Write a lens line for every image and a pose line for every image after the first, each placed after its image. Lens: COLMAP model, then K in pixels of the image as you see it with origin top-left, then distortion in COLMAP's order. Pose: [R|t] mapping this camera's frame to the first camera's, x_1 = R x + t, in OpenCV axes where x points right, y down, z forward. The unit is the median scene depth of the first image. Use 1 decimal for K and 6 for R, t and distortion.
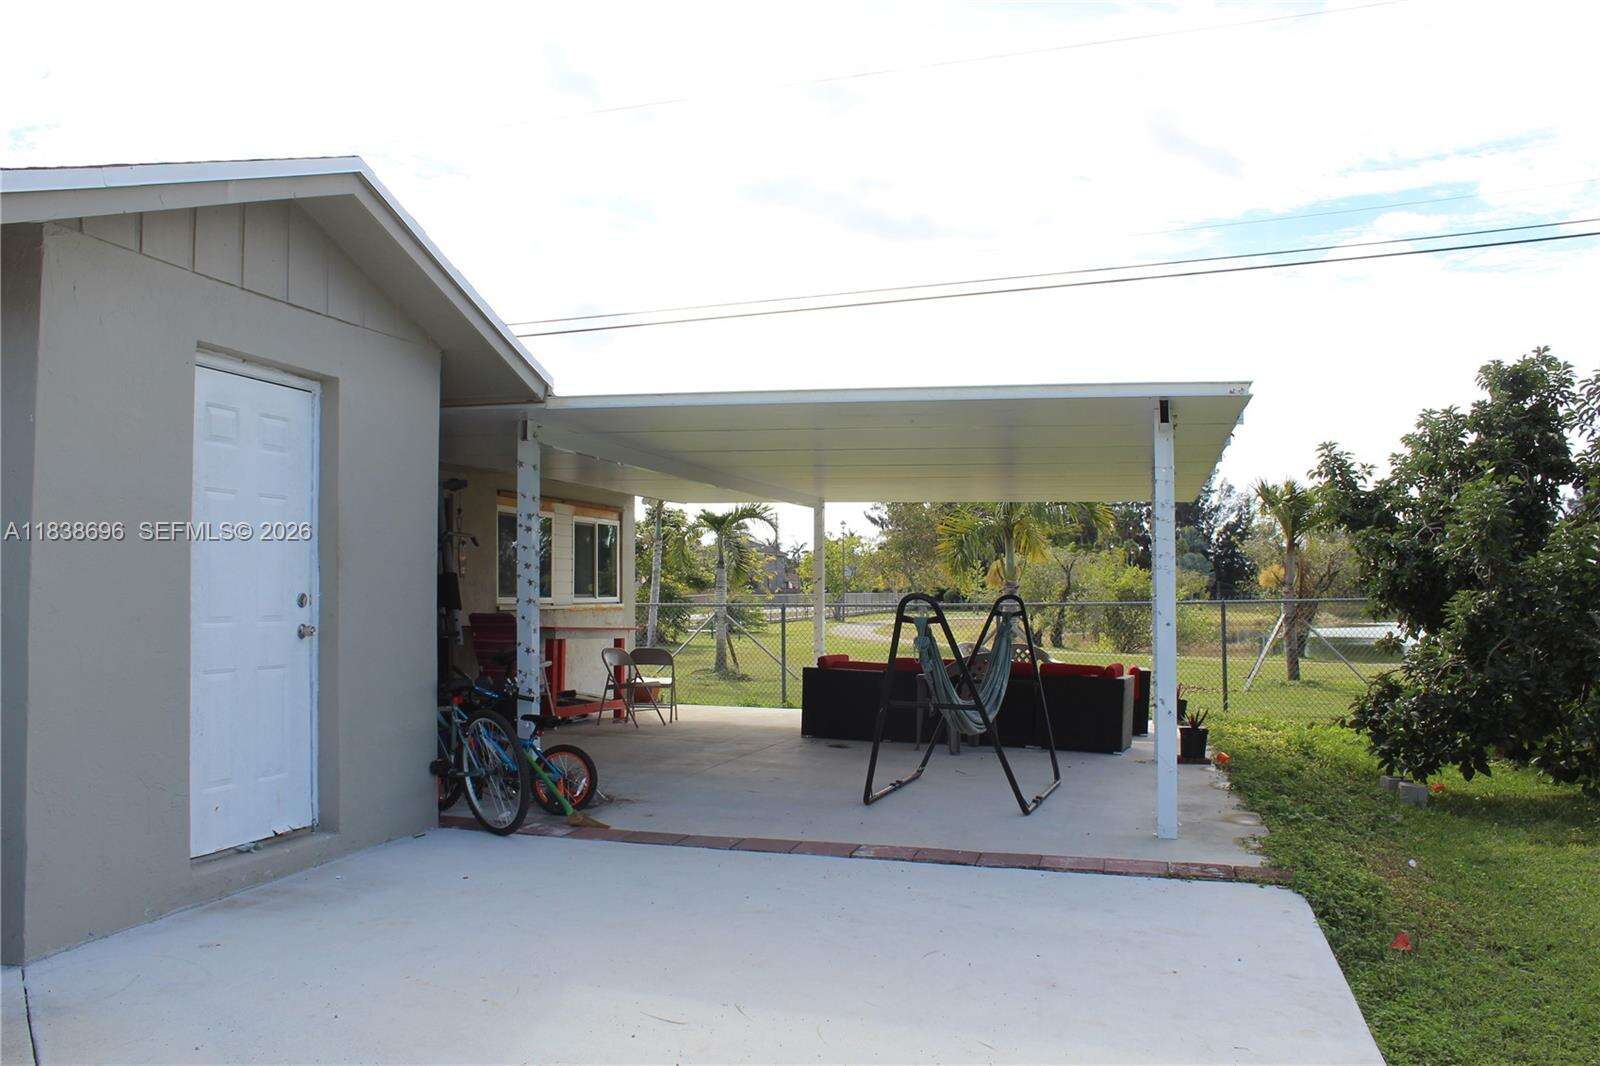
lens RADIAL K [[1343.9, 0, 795.5], [0, 1343.9, 532.4], [0, 0, 1]] dist [-0.168875, 0.158710]
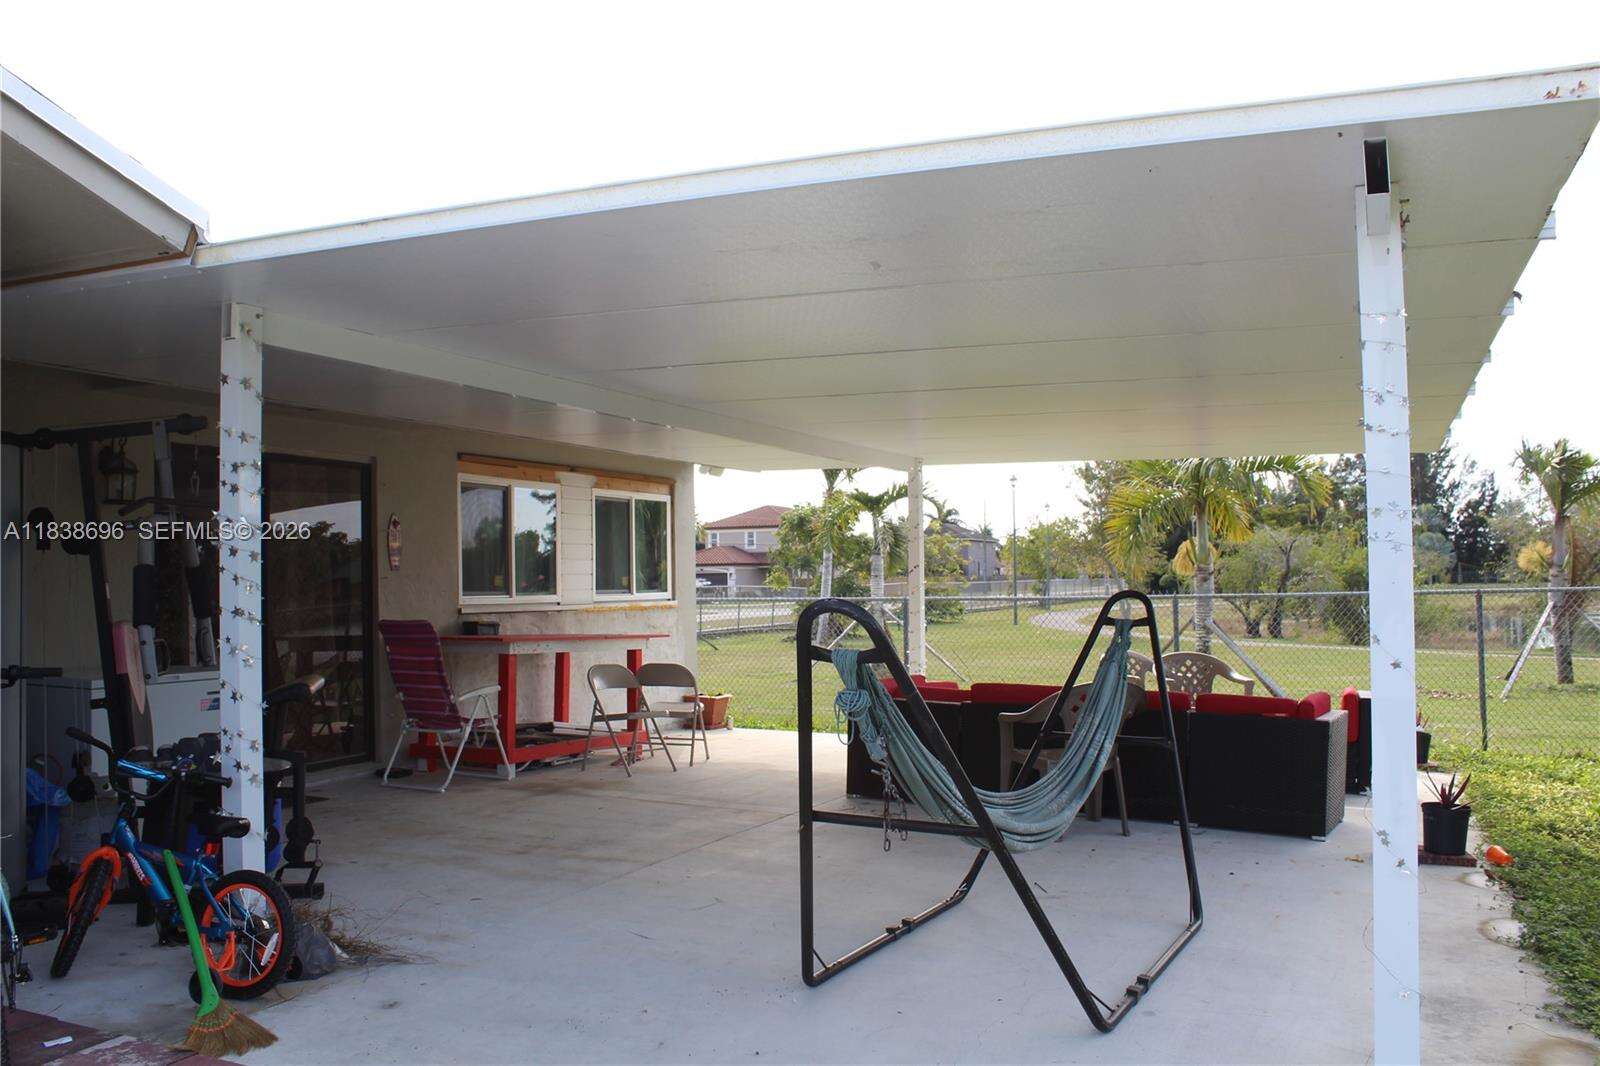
lens RADIAL K [[1339.4, 0, 795.3], [0, 1339.4, 531.8], [0, 0, 1]] dist [-0.169455, 0.159114]
pose [[0.986474, -0.014923, -0.163236, 0.082010], [0.016365, 0.999838, 0.007492, 0.009703], [0.163098, -0.010062, 0.986559, 0.286536]]
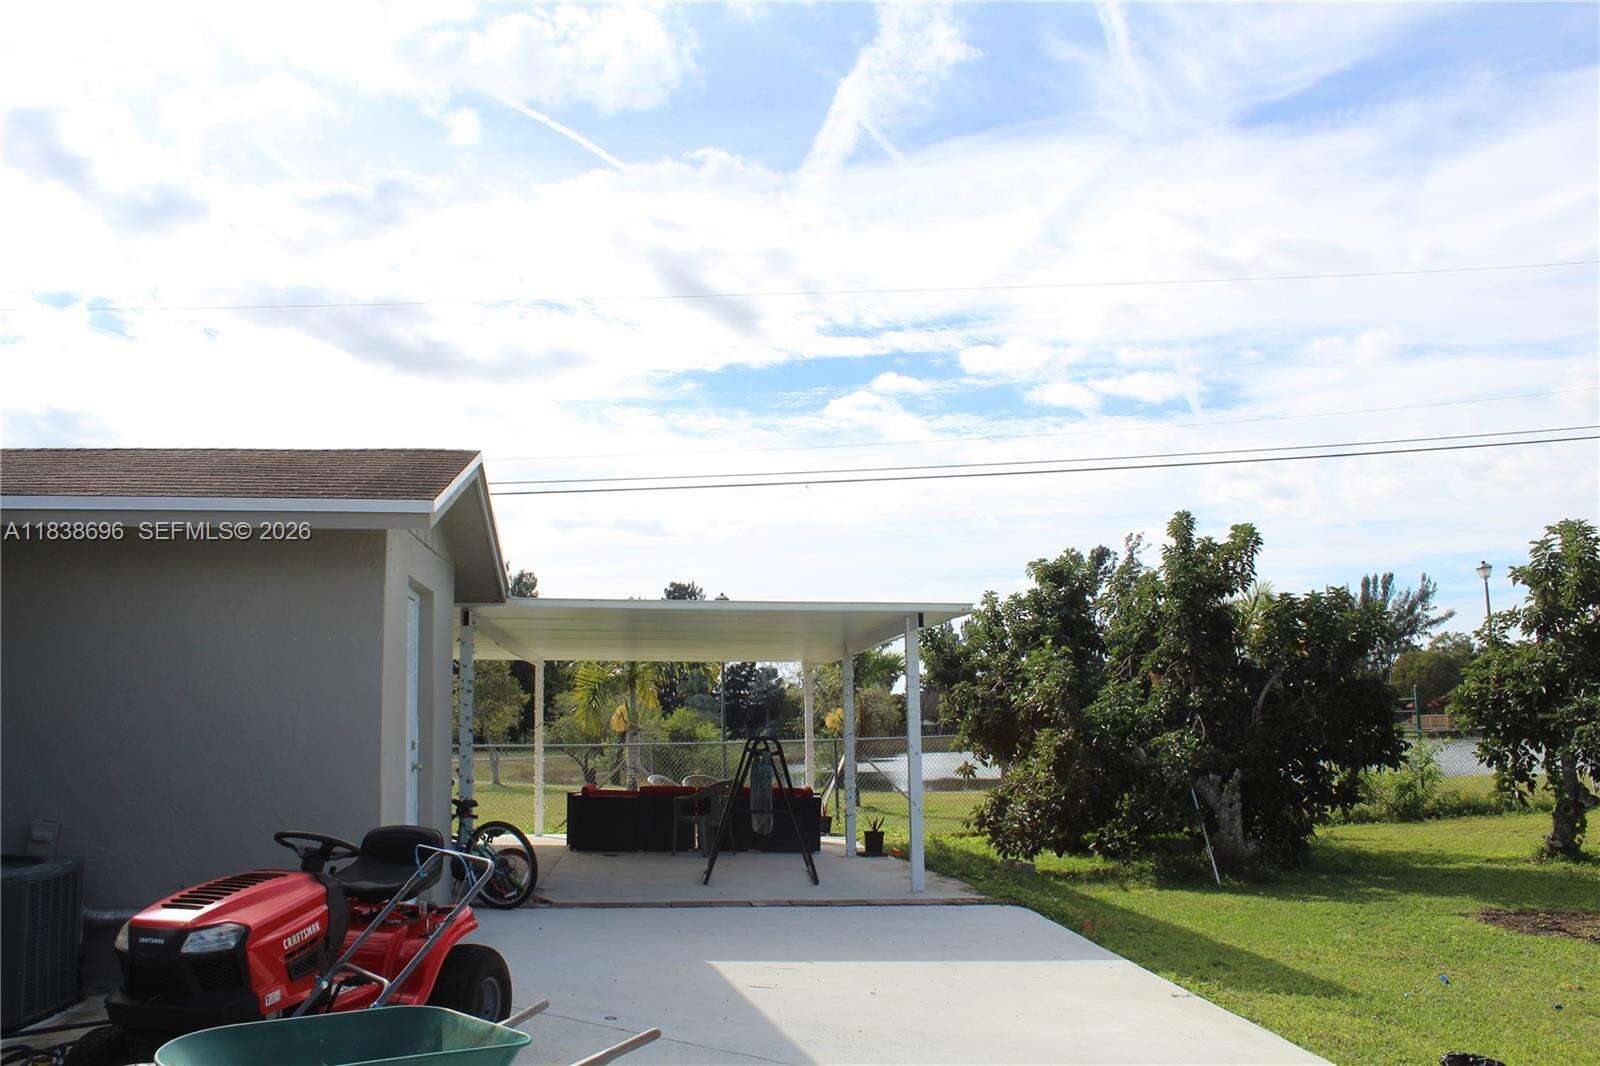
lens RADIAL K [[1343.9, 0, 795.5], [0, 1343.9, 532.4], [0, 0, 1]] dist [-0.168875, 0.158710]
pose [[0.931792, 0.039359, 0.360853, -0.232467], [-0.001452, 0.994501, -0.104722, -0.013778], [-0.362991, 0.097055, 0.926724, -0.236195]]
